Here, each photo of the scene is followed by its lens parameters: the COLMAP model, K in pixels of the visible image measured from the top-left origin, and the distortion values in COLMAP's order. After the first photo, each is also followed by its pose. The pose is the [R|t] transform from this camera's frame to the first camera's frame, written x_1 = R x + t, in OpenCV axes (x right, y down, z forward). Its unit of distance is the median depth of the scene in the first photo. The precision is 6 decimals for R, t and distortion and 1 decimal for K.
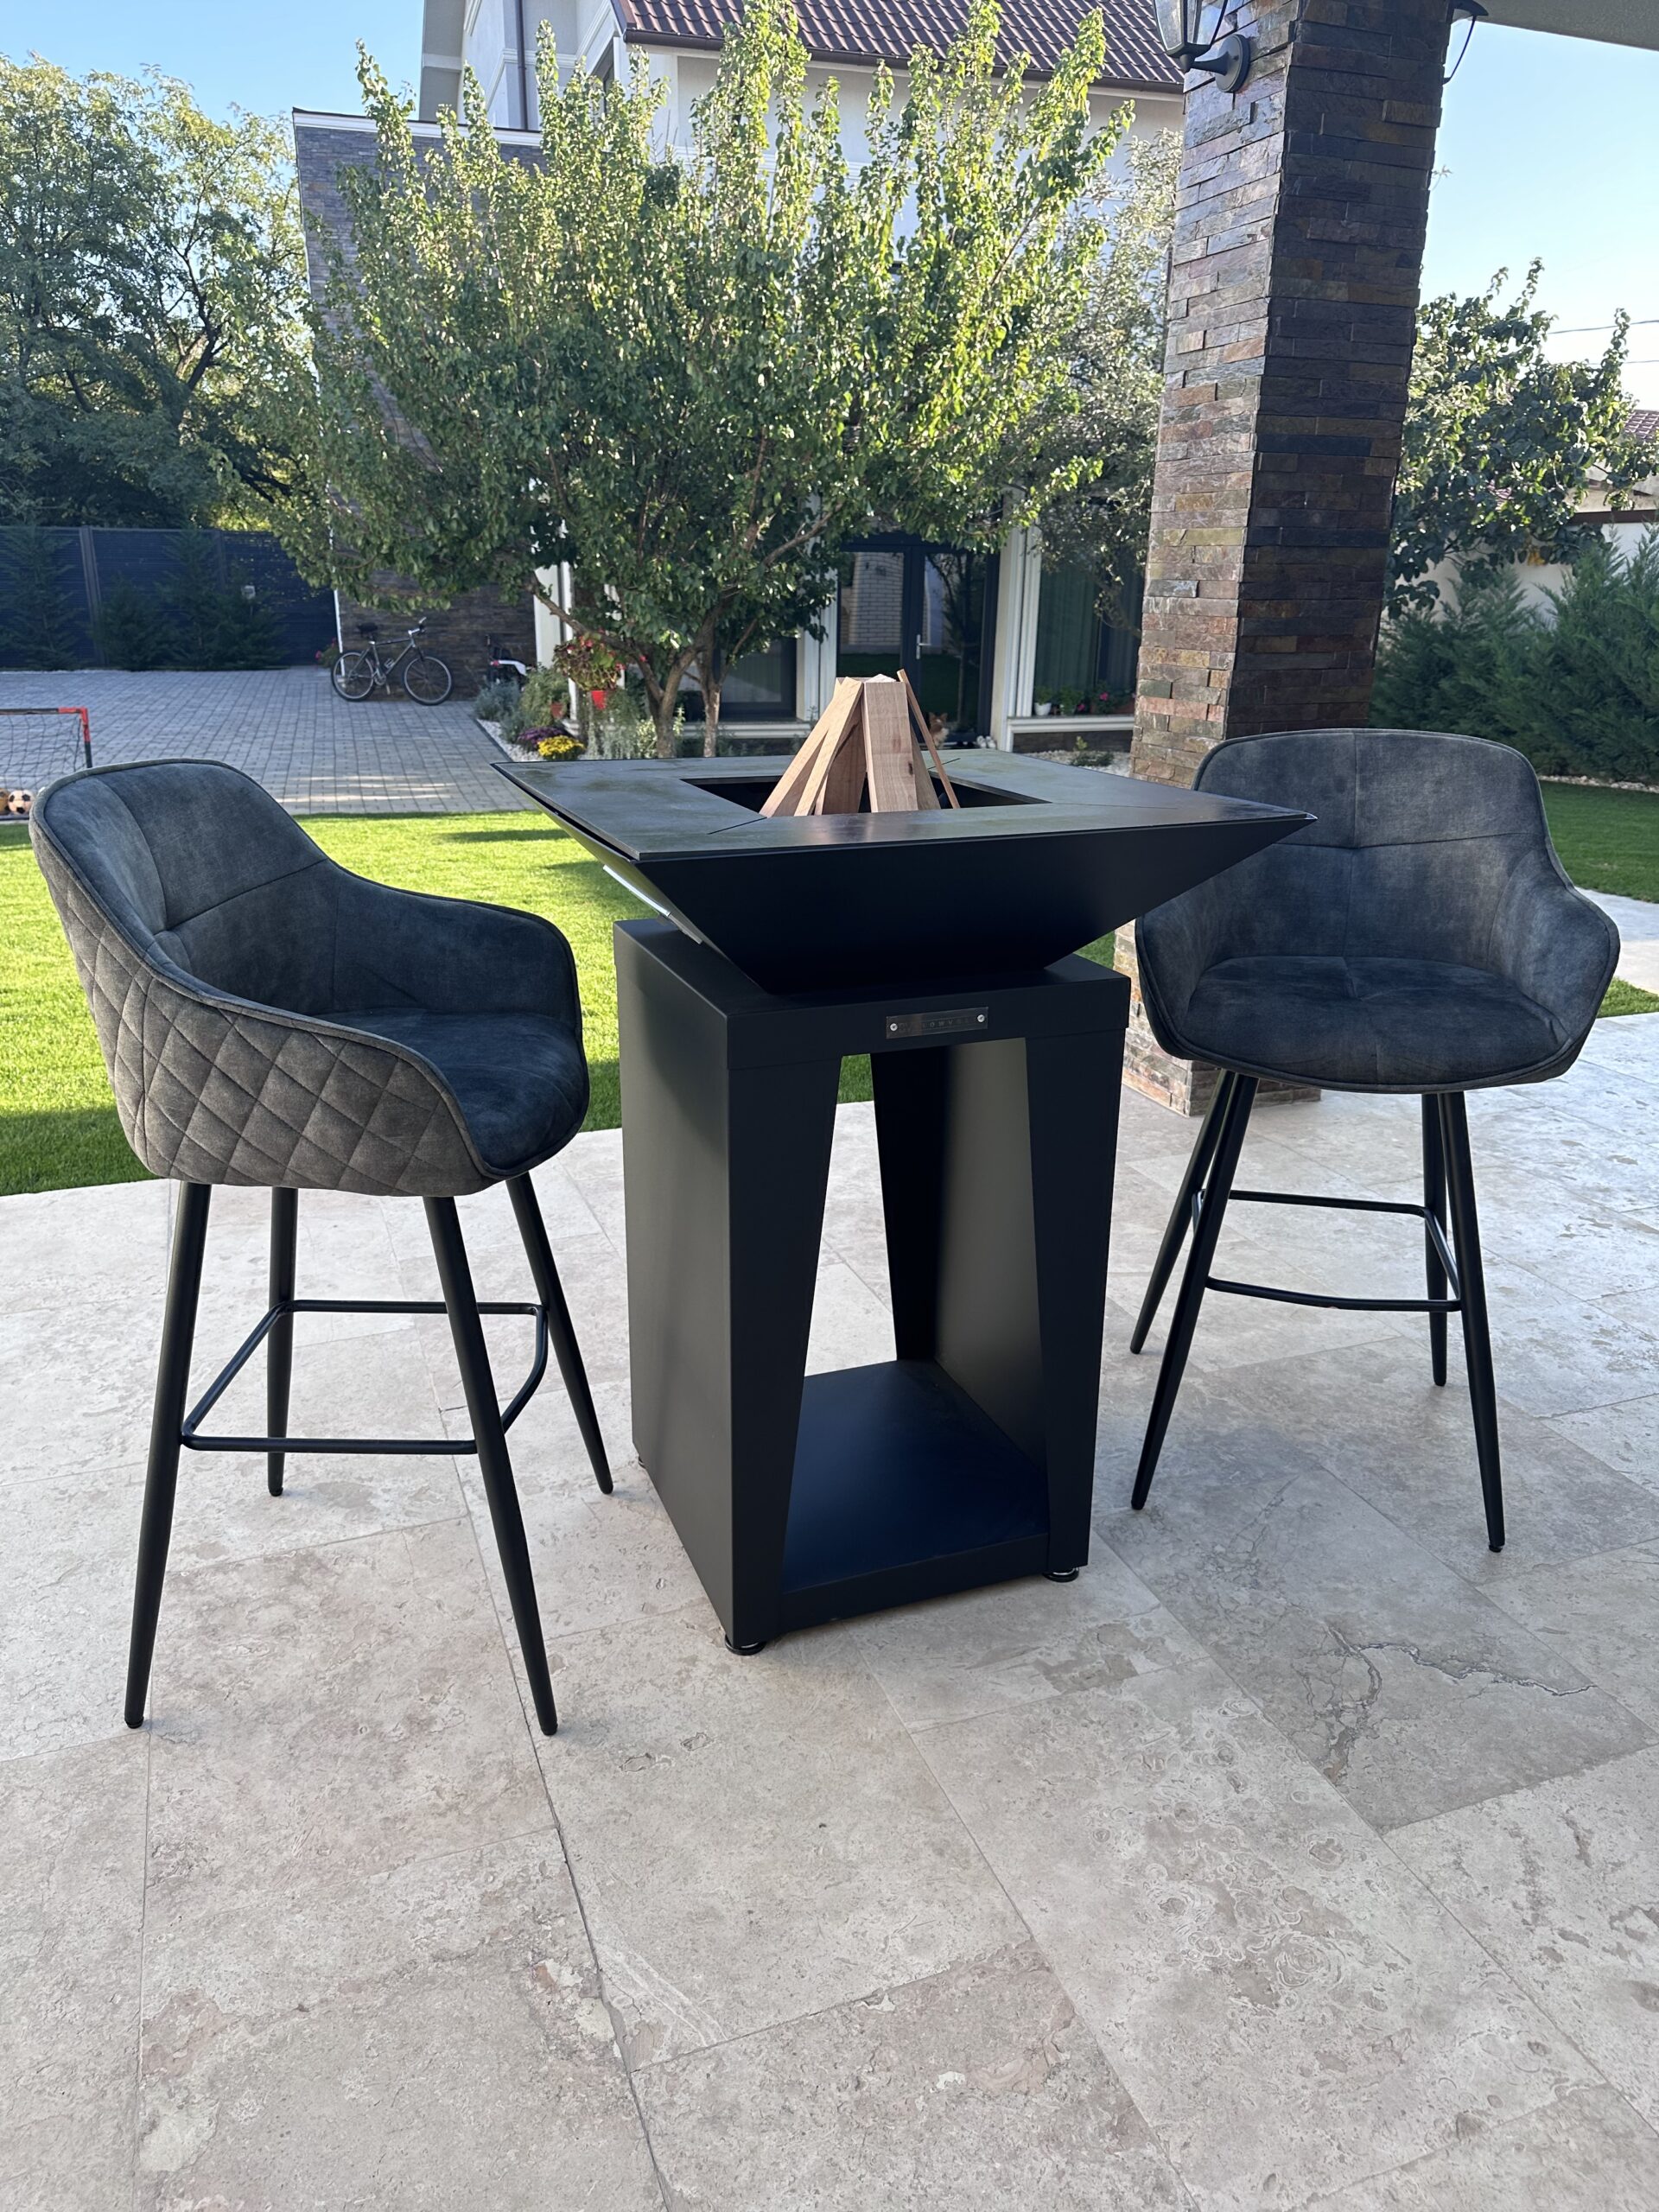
lens RADIAL K [[1537.6, 0, 806.0], [0, 1537.6, 1115.7], [0, 0, 1]] dist [0.040089, -0.058474]
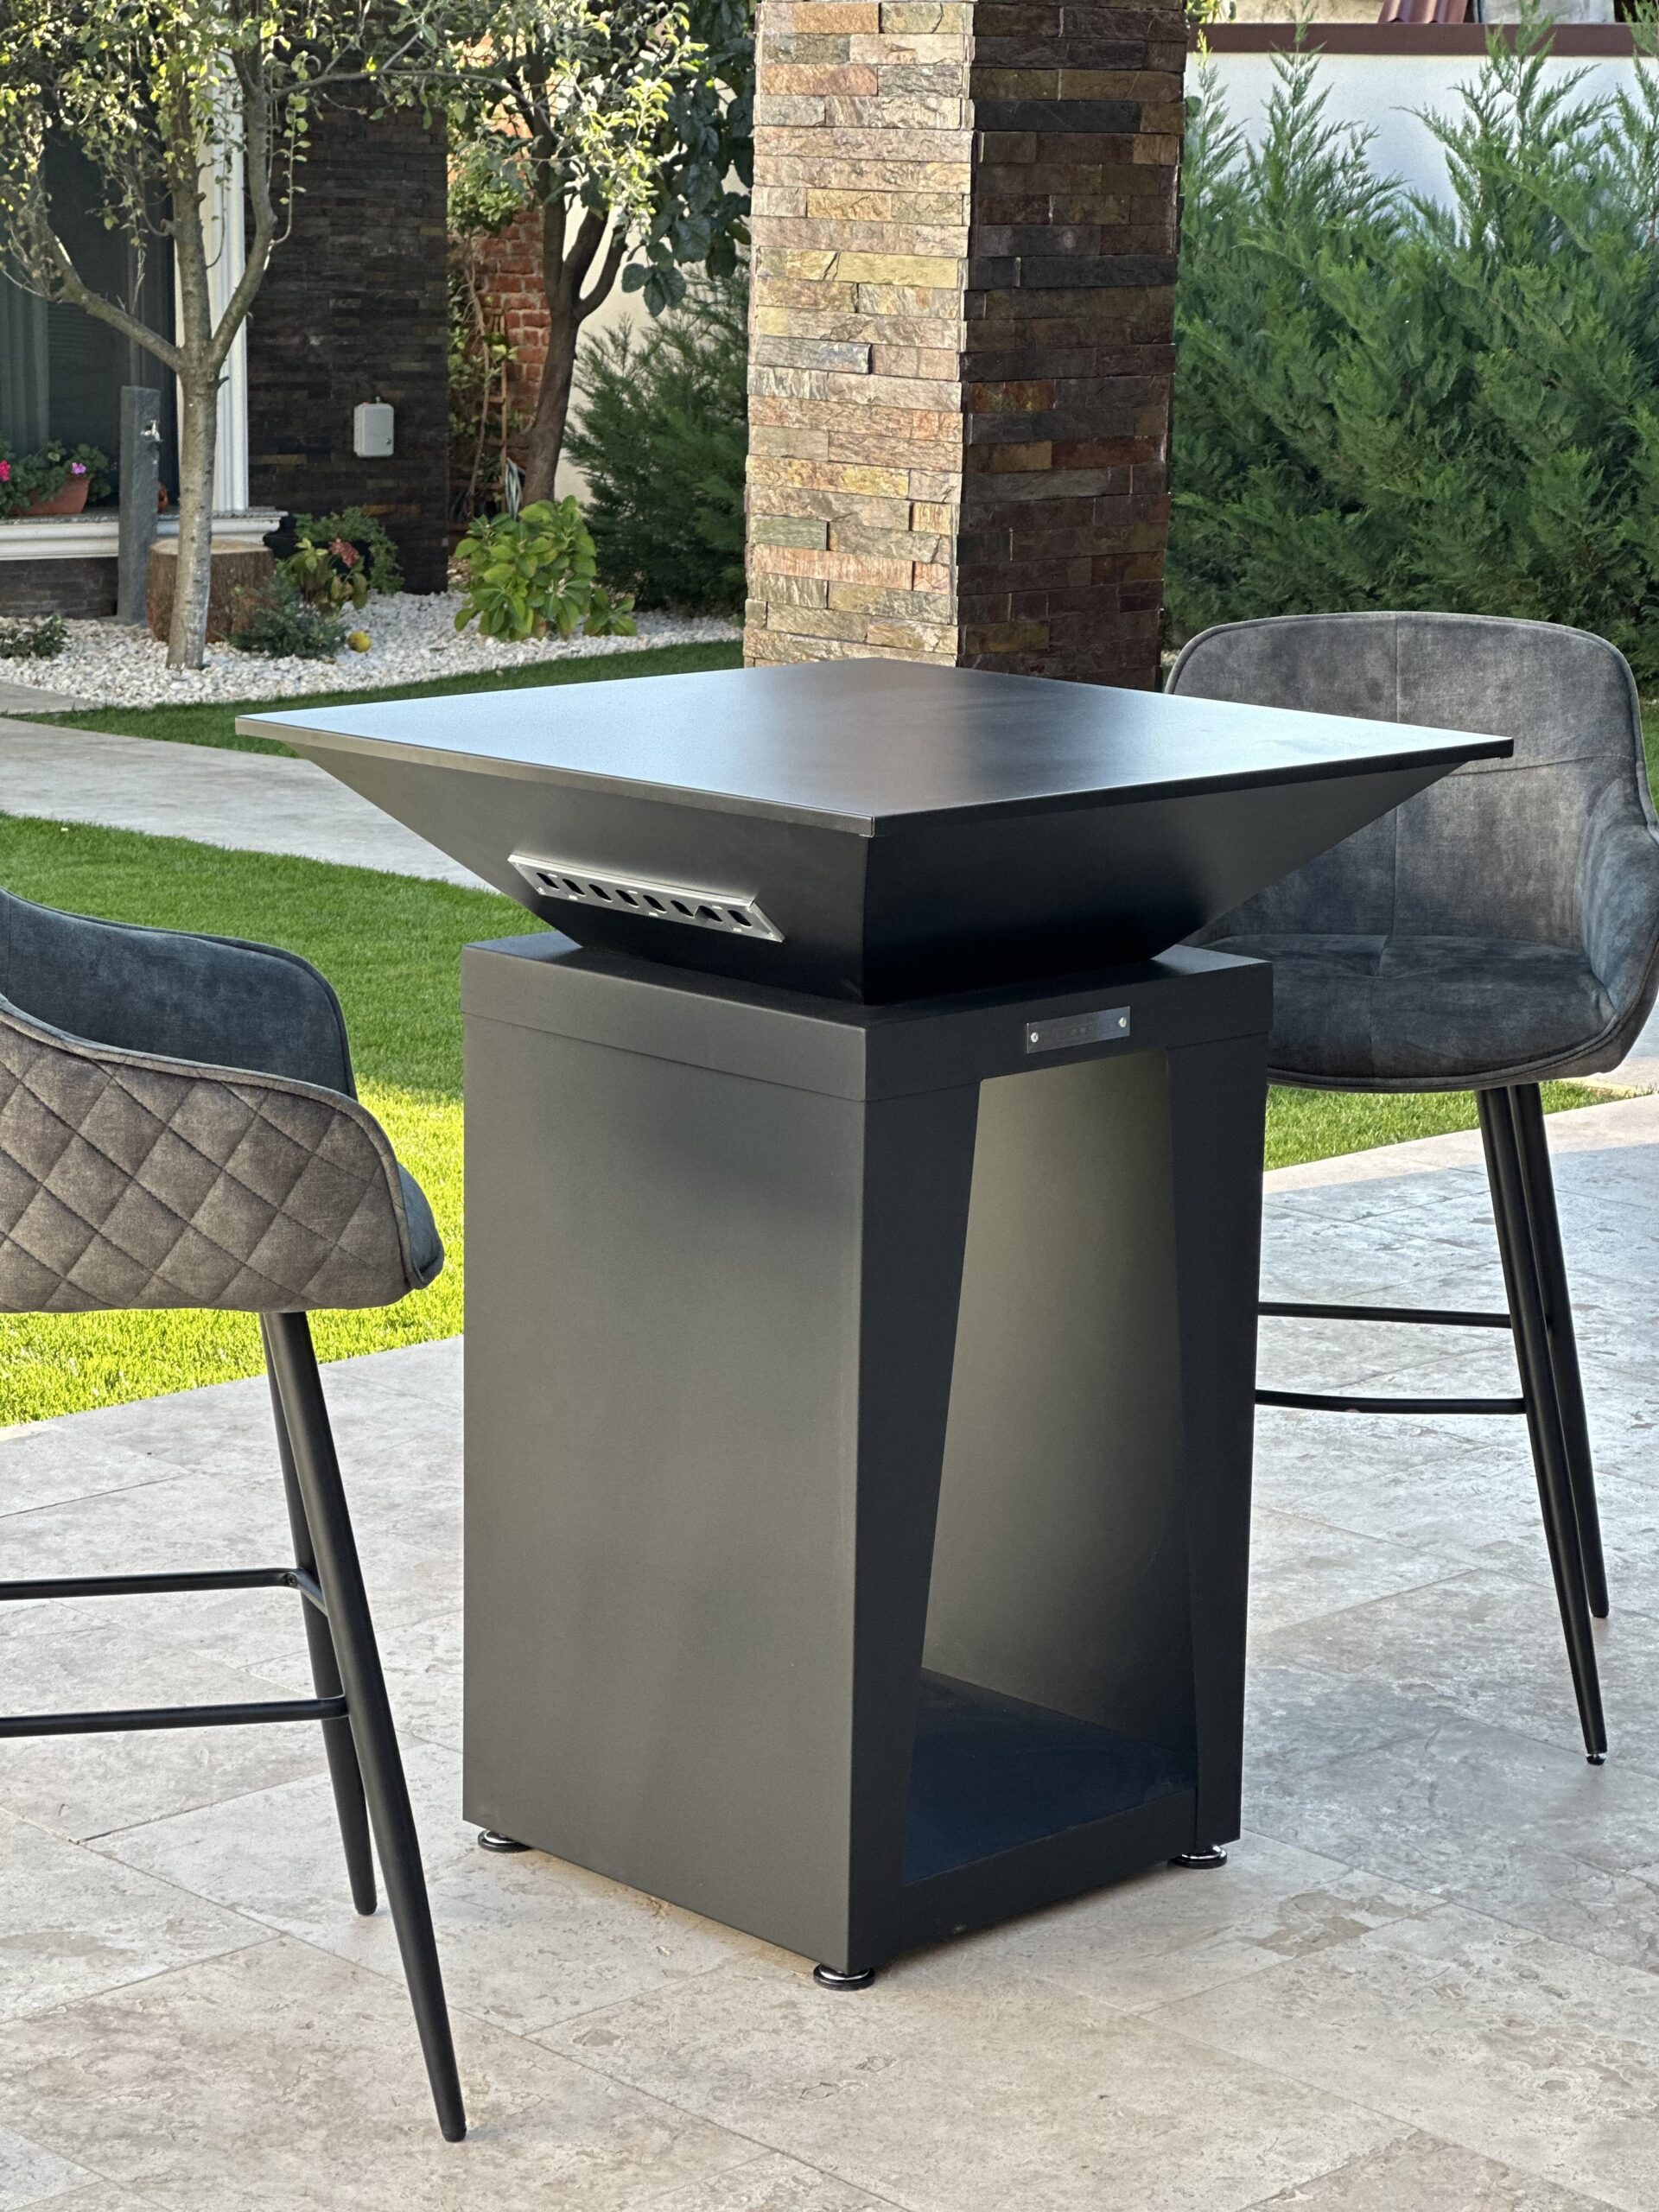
lens RADIAL K [[4916.1, 0, 797.2], [0, 4916.1, 1102.8], [0, 0, 1]] dist [0.568701, -3.671706]
pose [[0.916129, -0.071132, 0.394521, -0.726931], [0.122598, 0.986694, -0.106789, 0.158799], [-0.381676, 0.146201, 0.912660, -0.844533]]
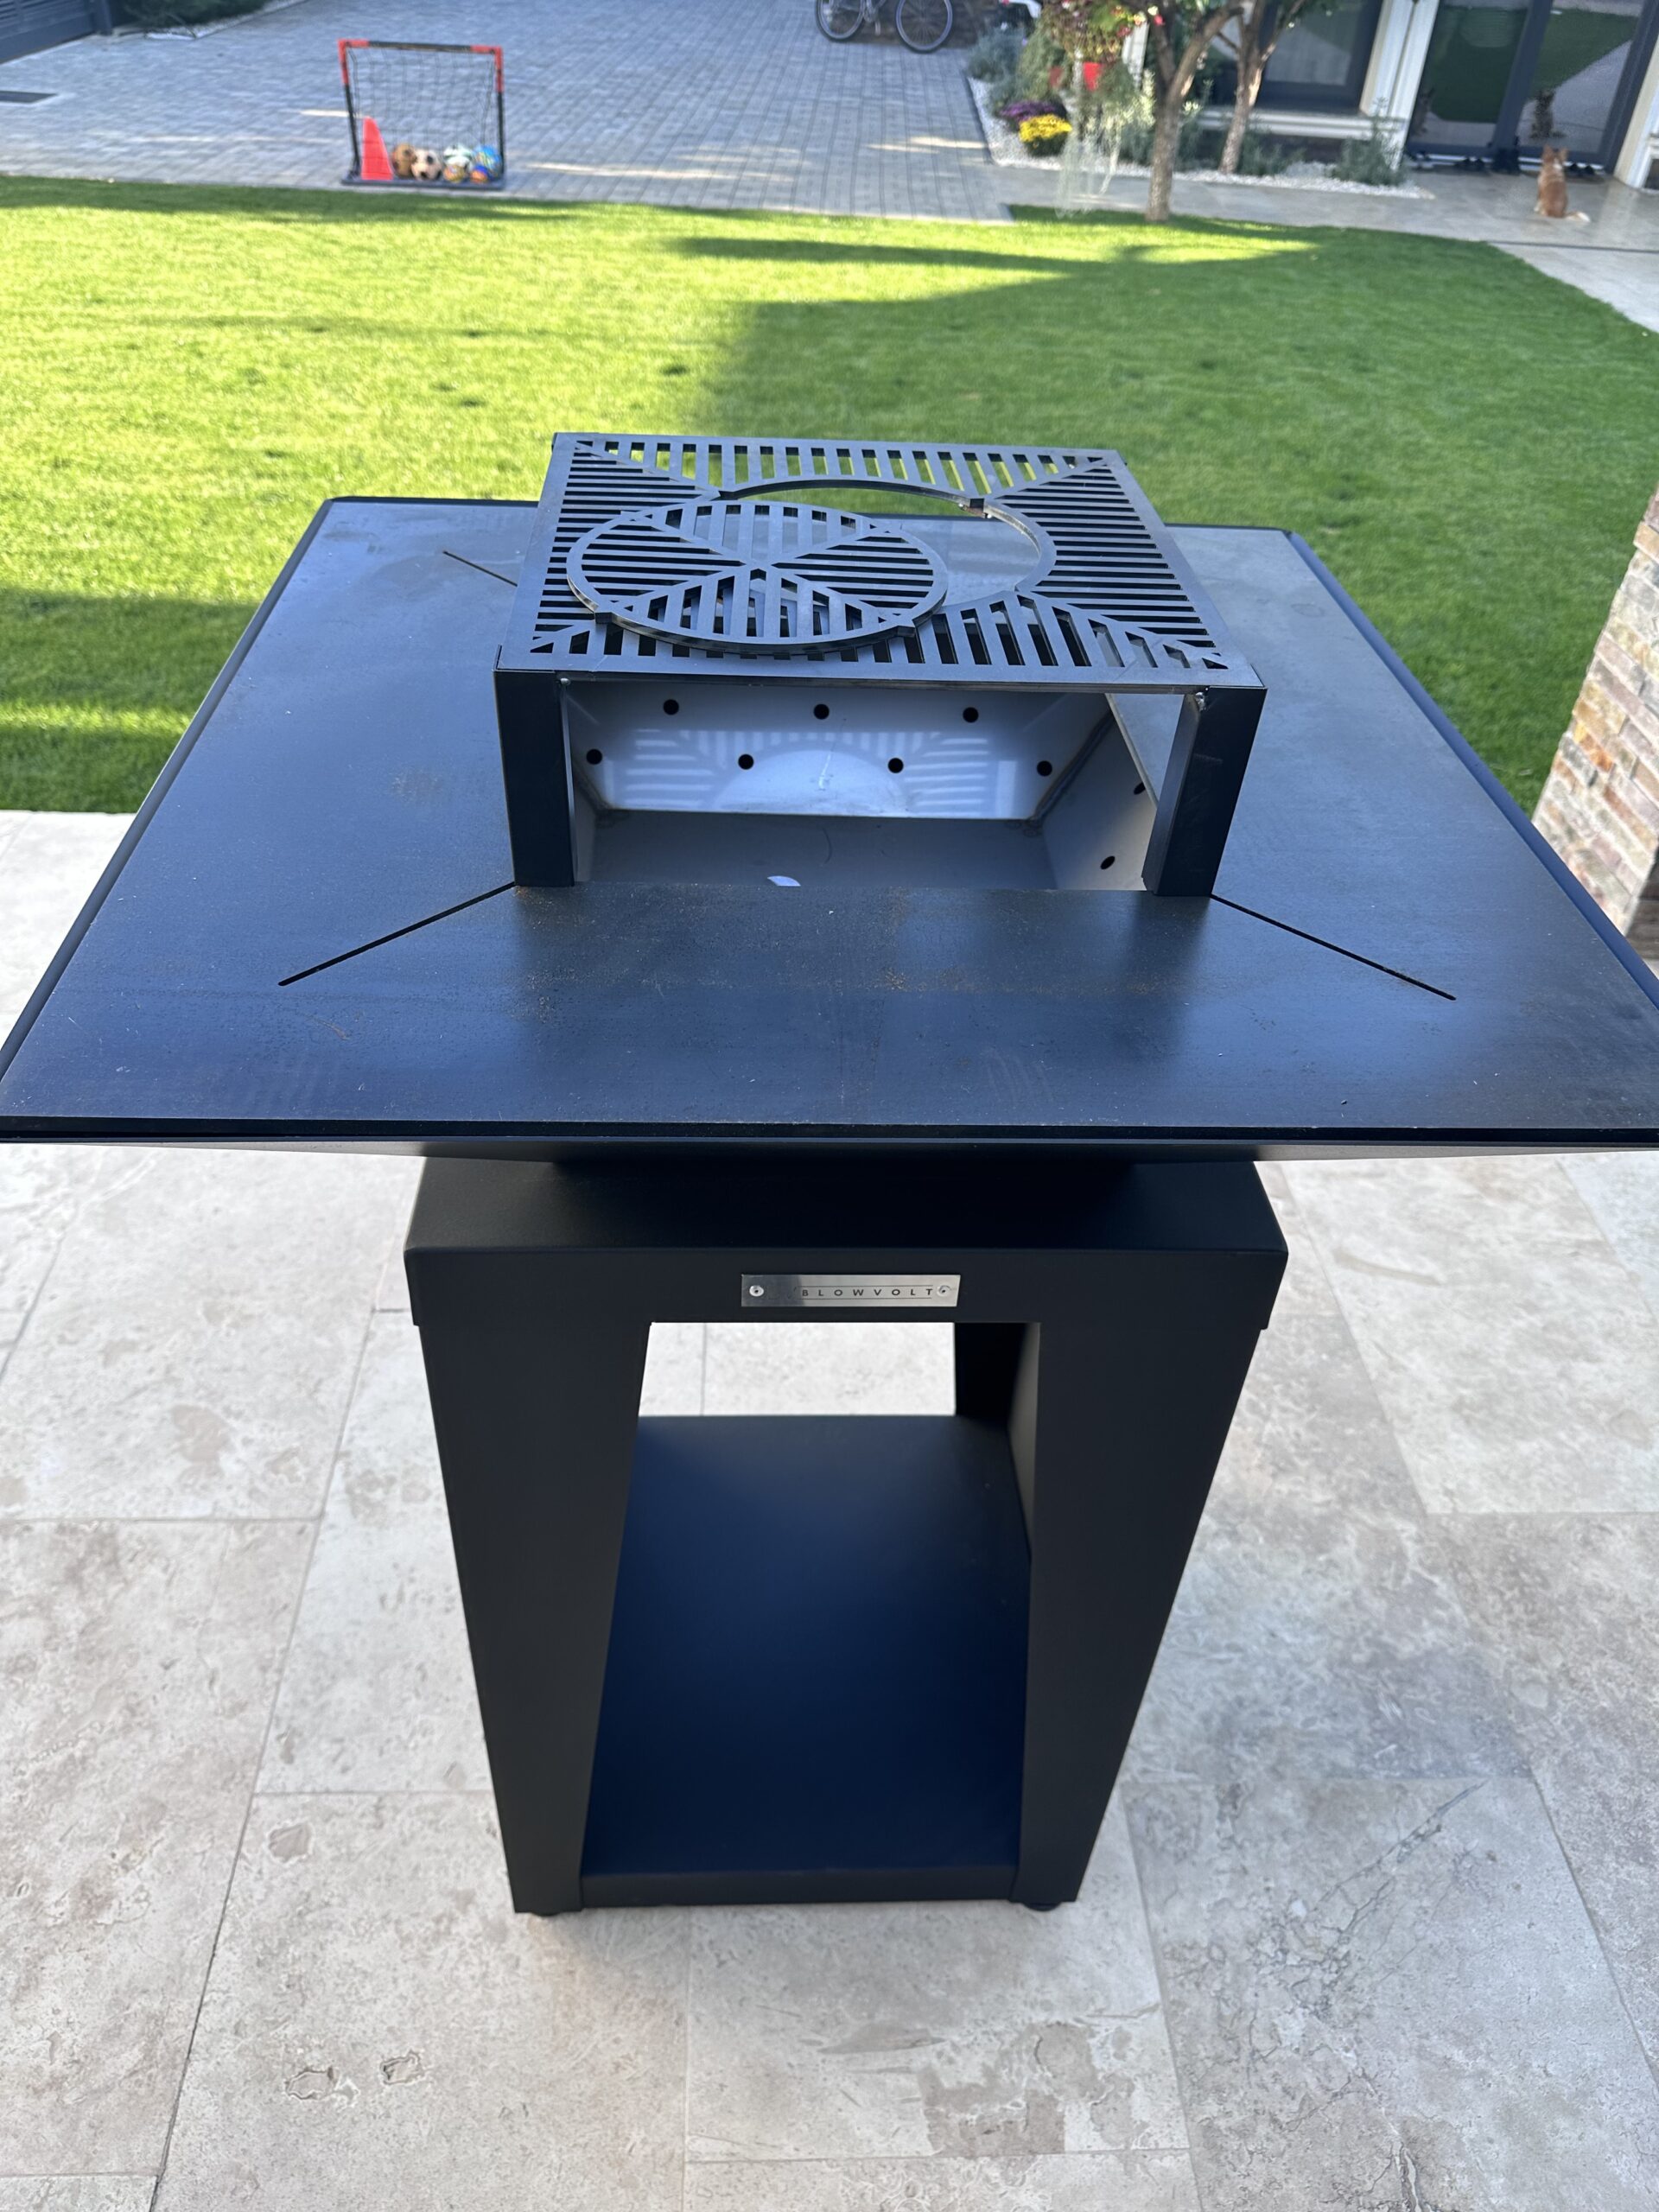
lens RADIAL K [[1569.3, 0, 817.6], [0, 1569.3, 1089.0], [0, 0, 1]] dist [-0.017596, -0.001476]
pose [[0.949550, 0.220592, -0.222921, 0.129997], [-0.135103, 0.929197, 0.344007, -0.219476], [0.283023, -0.296534, 0.912121, 0.397790]]
